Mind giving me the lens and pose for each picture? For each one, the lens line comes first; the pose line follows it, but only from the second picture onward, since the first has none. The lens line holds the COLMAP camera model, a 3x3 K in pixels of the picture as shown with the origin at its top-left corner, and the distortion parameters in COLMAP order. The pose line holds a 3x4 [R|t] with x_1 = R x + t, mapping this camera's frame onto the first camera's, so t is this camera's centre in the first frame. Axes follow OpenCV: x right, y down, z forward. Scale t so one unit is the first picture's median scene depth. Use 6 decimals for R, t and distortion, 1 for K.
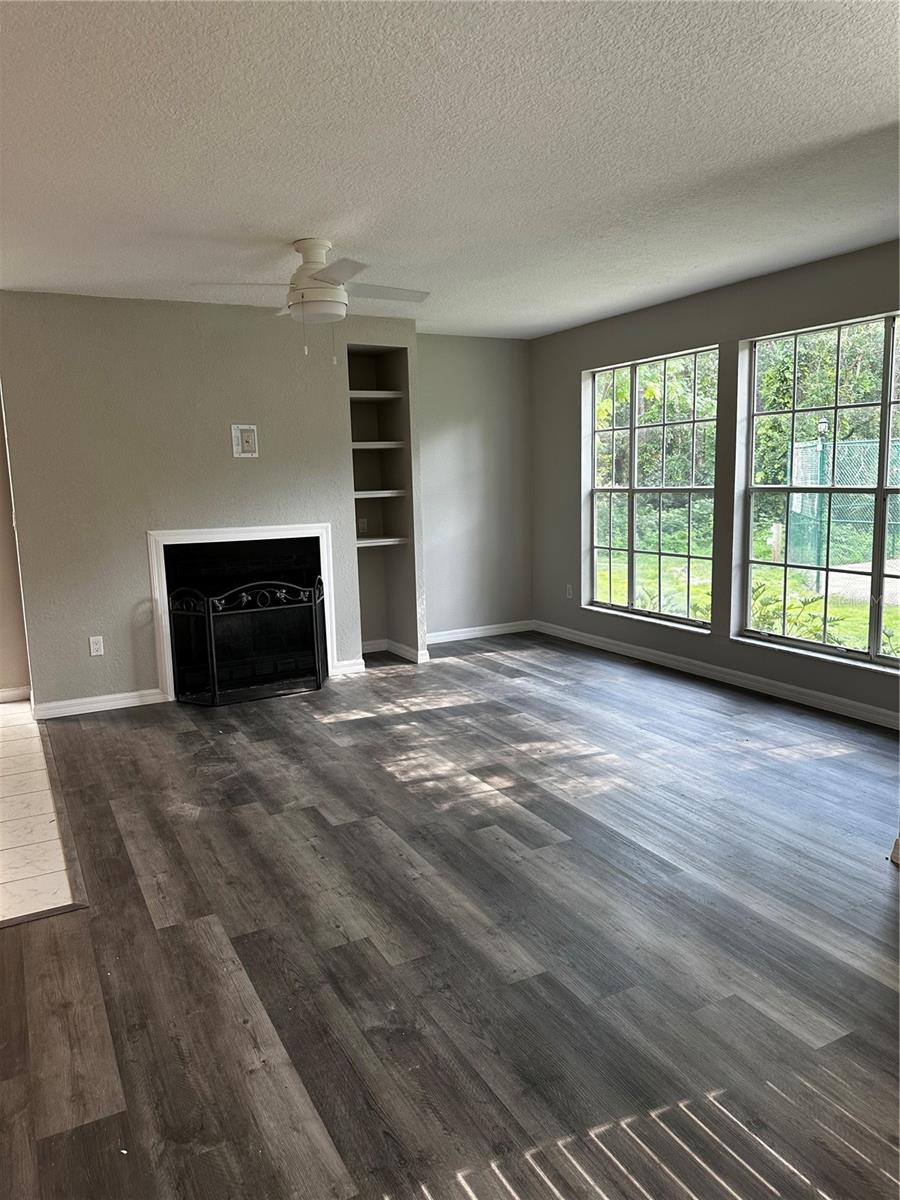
lens RADIAL K [[832.4, 0, 453.0], [0, 832.4, 596.1], [0, 0, 1]] dist [0.088130, -0.112956]
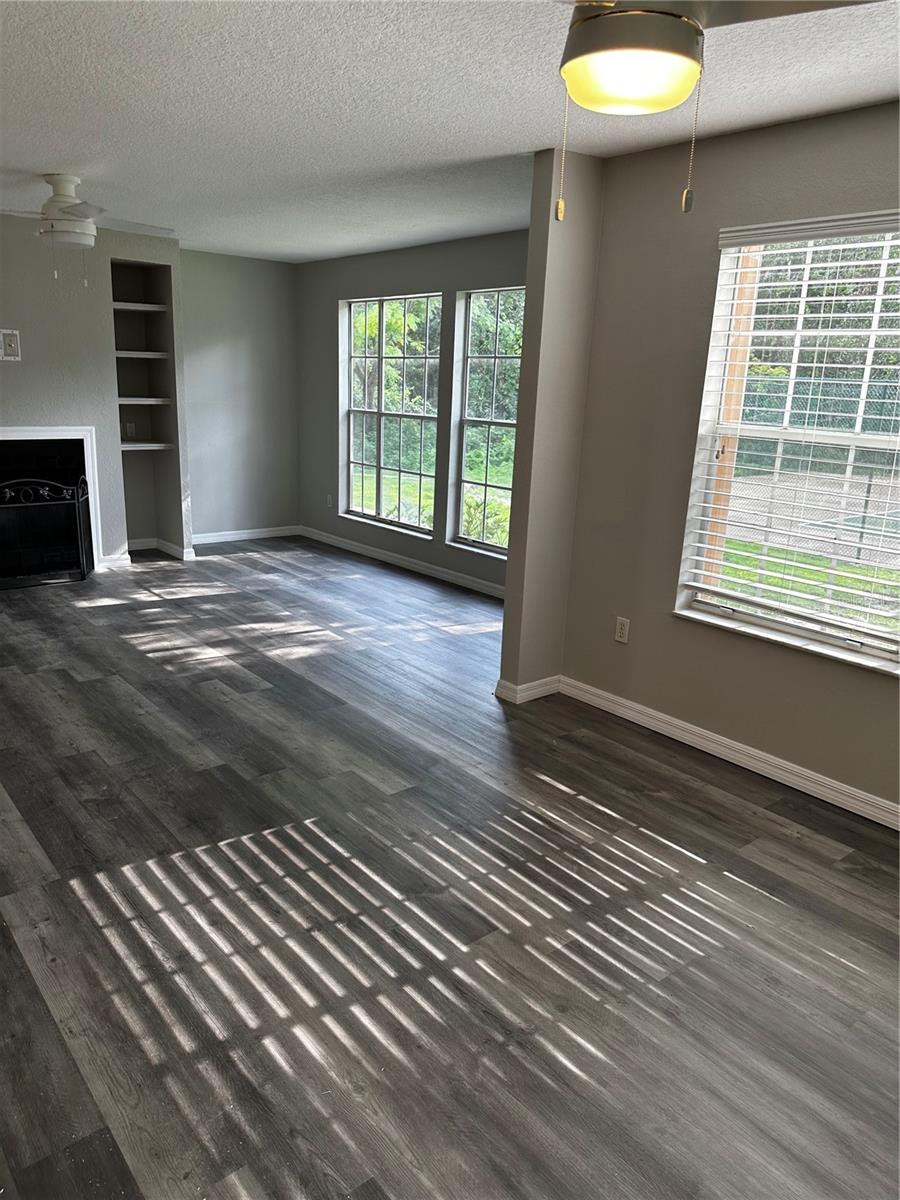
lens RADIAL K [[832.4, 0, 436.2], [0, 832.4, 594.1], [0, 0, 1]] dist [0.088130, -0.112956]
pose [[0.980137, 0.013407, 0.197869, 0.094405], [-0.033800, 0.994409, 0.100046, 0.003801], [-0.195422, -0.104747, 0.975109, -0.224622]]
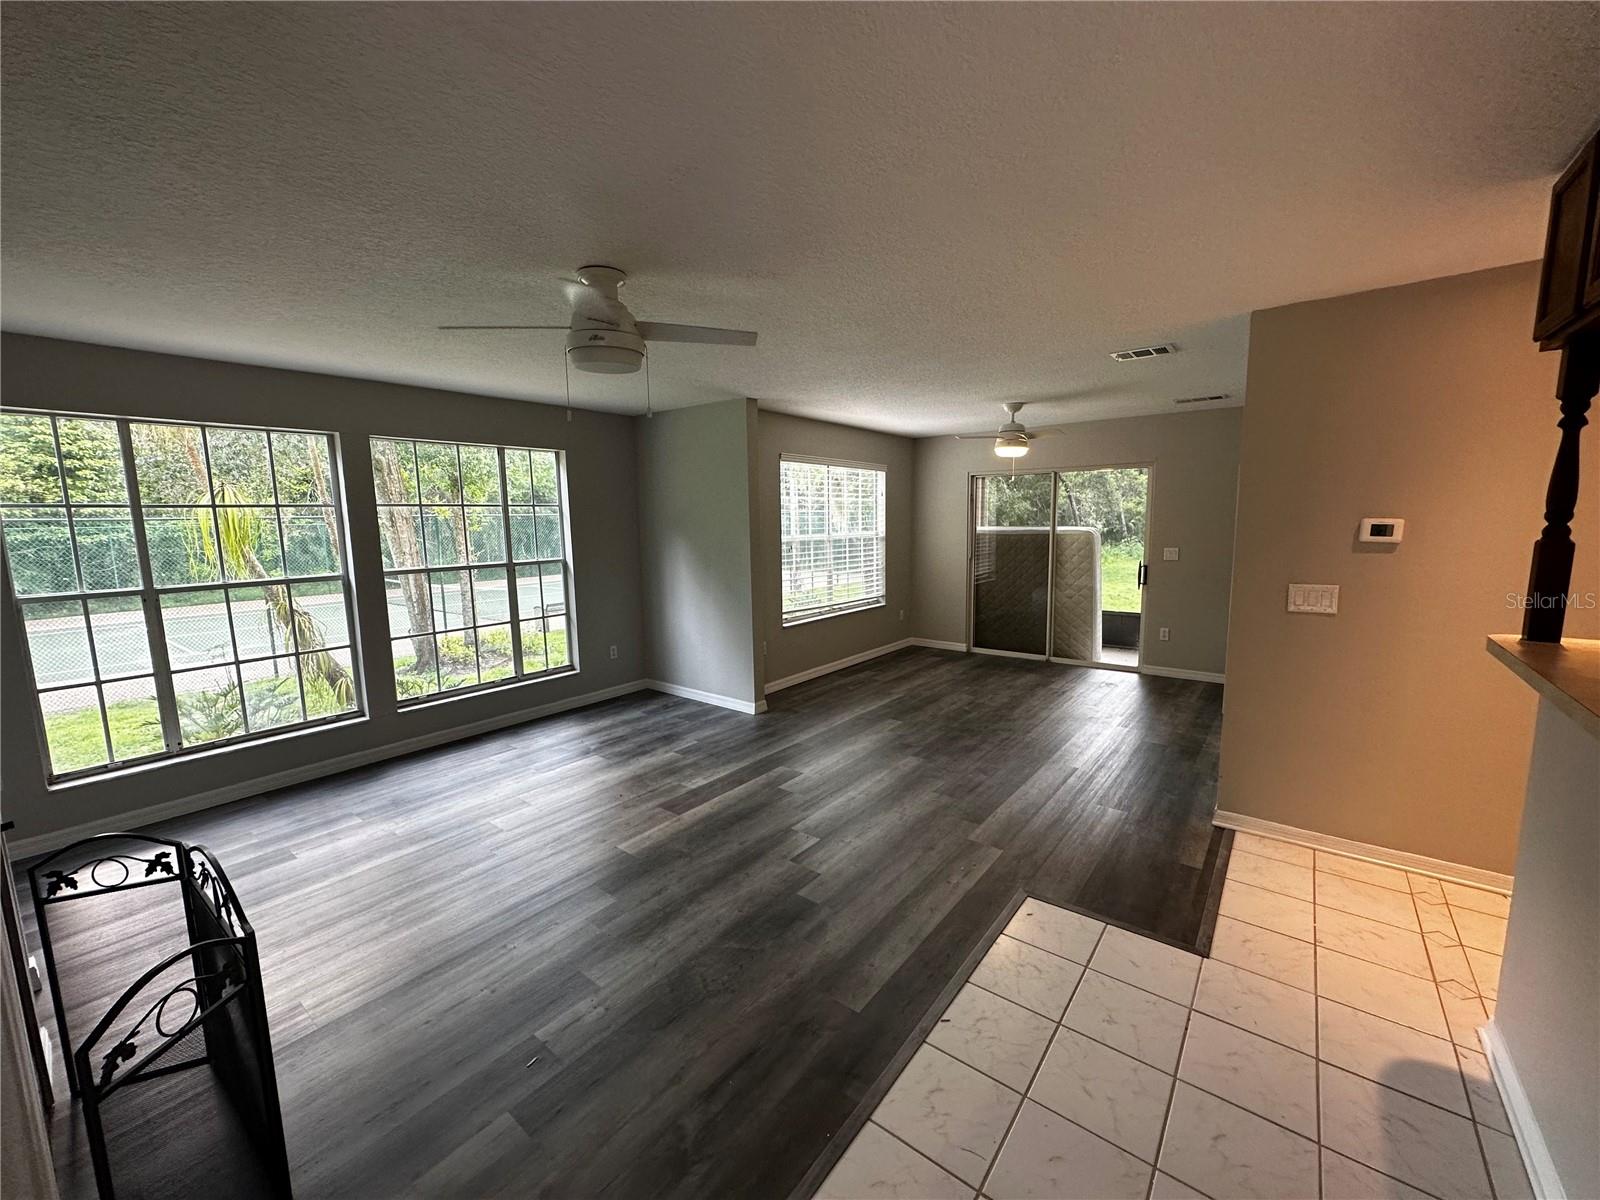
lens RADIAL K [[635.5, 0, 796.2], [0, 635.5, 601.3], [0, 0, 1]] dist [-0.008913, 0.003482]
pose [[-0.389169, -0.086227, 0.917122, -0.712433], [0.165854, 0.972780, 0.161838, -0.161506], [-0.906112, 0.215091, -0.364275, 0.981420]]
